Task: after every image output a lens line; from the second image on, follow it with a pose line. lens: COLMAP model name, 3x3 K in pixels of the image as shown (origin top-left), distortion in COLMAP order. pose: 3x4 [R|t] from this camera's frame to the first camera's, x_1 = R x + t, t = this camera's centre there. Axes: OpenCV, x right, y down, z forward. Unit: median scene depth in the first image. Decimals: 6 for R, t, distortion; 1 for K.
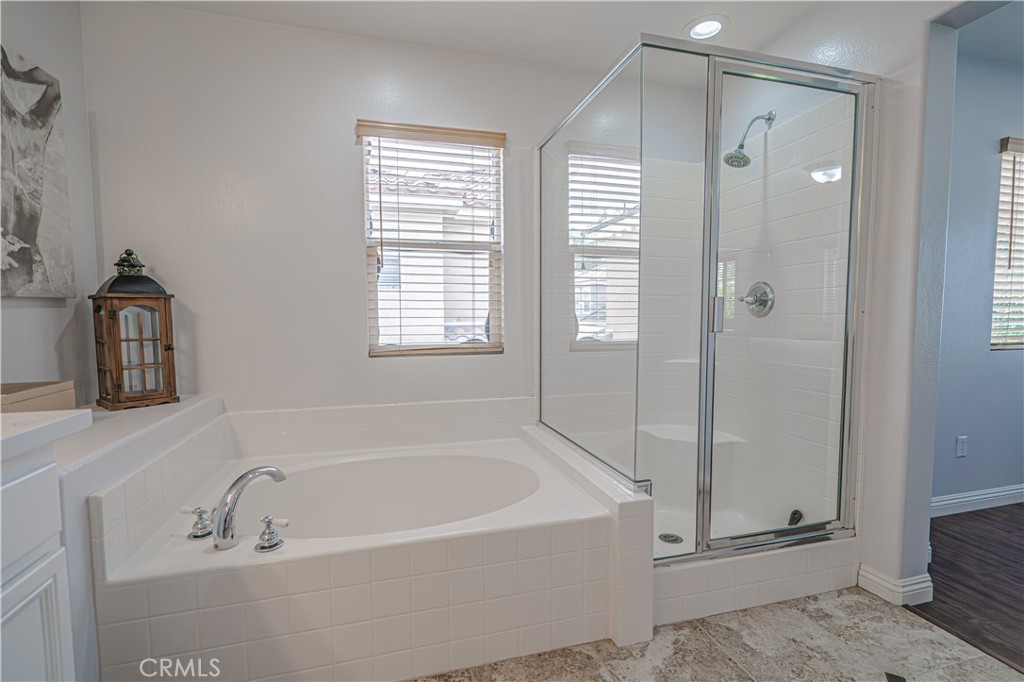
lens RADIAL K [[468.3, 0, 511.9], [0, 468.3, 347.4], [0, 0, 1]] dist [-0.000938, -0.000156]
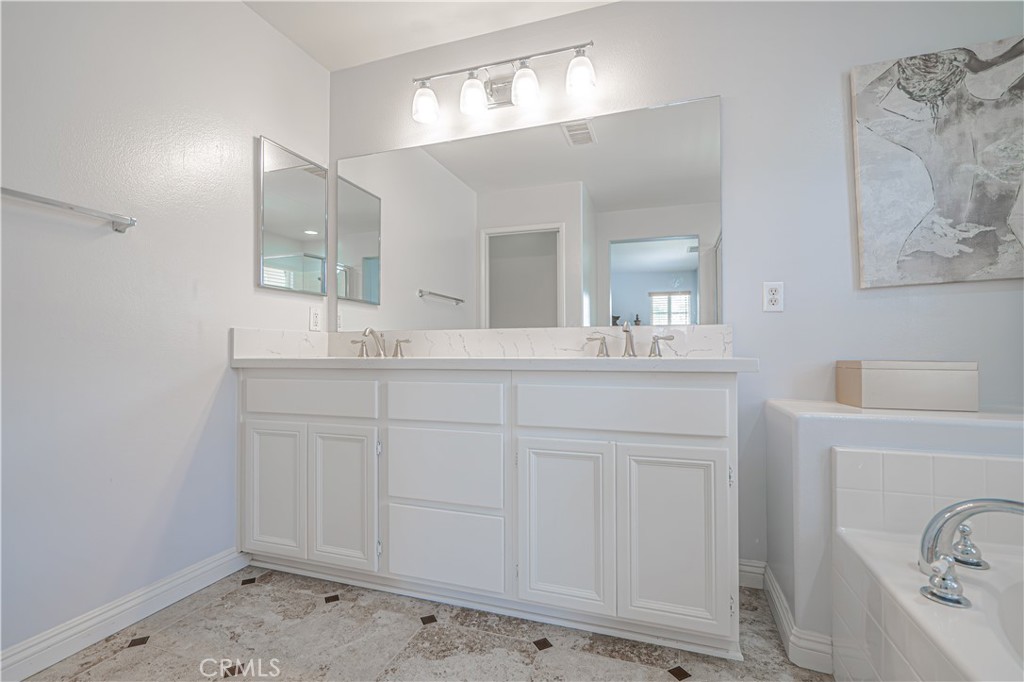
lens RADIAL K [[468.3, 0, 510.8], [0, 468.3, 343.3], [0, 0, 1]] dist [-0.000938, -0.000156]
pose [[-0.568744, -0.011846, -0.822429, 0.371712], [-0.049799, 0.998558, 0.020056, 0.059753], [0.821006, 0.052363, -0.568513, 0.752710]]
